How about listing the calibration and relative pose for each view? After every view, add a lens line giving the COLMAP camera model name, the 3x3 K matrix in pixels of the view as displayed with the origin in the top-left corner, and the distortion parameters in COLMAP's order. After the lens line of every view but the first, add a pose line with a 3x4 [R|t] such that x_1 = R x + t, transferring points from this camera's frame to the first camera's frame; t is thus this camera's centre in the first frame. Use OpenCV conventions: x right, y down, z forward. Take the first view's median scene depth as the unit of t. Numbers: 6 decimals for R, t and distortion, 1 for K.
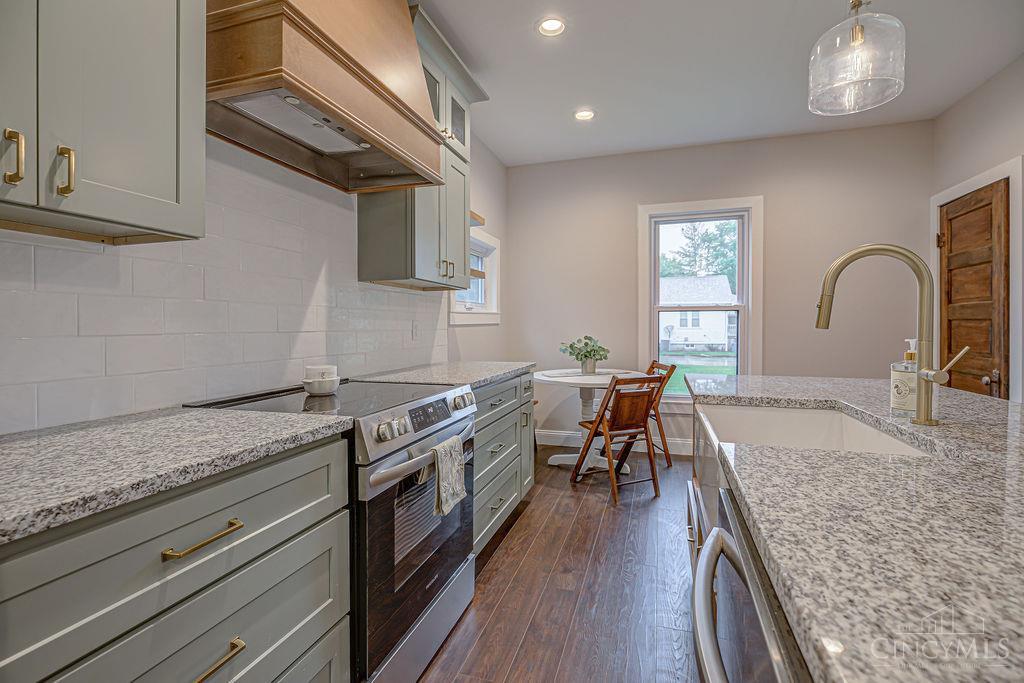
lens RADIAL K [[473.9, 0, 509.5], [0, 473.9, 336.4], [0, 0, 1]] dist [-0.002855, -0.000449]
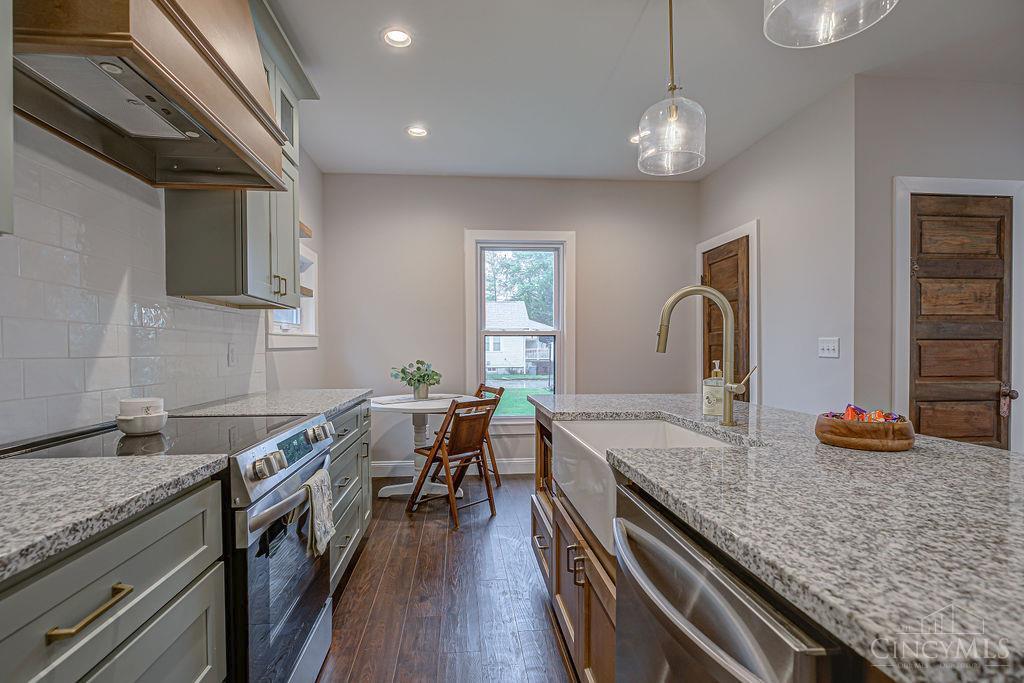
lens RADIAL K [[503.1, 0, 501.7], [0, 503.1, 362.6], [0, 0, 1]] dist [-0.000736, 0.000268]
pose [[0.925040, -0.008576, 0.379773, -0.118188], [0.007304, 0.999962, 0.004789, 0.000093], [-0.379800, -0.001657, 0.925067, -0.026923]]
